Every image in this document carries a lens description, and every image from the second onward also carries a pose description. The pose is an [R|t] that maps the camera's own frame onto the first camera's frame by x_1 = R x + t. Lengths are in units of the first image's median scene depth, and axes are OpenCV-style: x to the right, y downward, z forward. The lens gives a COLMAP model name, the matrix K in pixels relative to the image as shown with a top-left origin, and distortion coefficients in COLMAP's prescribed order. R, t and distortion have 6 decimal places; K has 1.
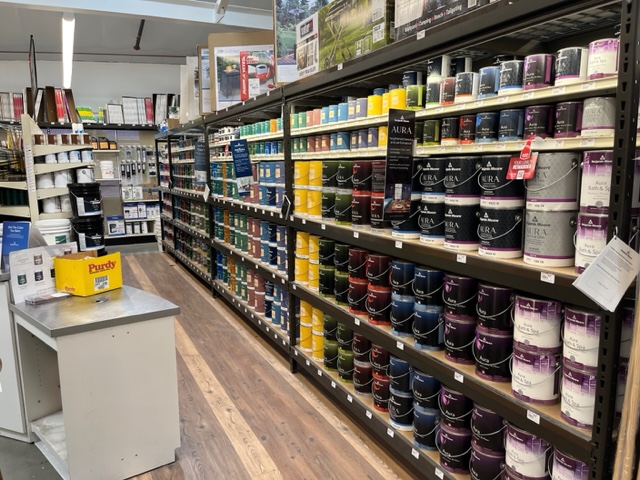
lens RADIAL K [[473.7, 0, 319.8], [0, 473.7, 240.1], [0, 0, 1]] dist [-0.008467, -0.013358]
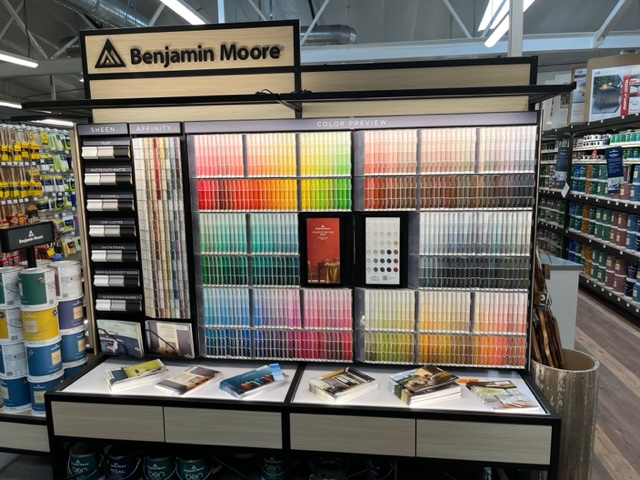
lens RADIAL K [[473.7, 0, 319.0], [0, 473.7, 239.0], [0, 0, 1]] dist [-0.008467, -0.013358]
pose [[0.816342, 0.080976, -0.571864, -0.071630], [-0.078287, 0.996499, 0.029349, 0.042458], [0.572239, 0.020810, 0.819823, -0.376217]]
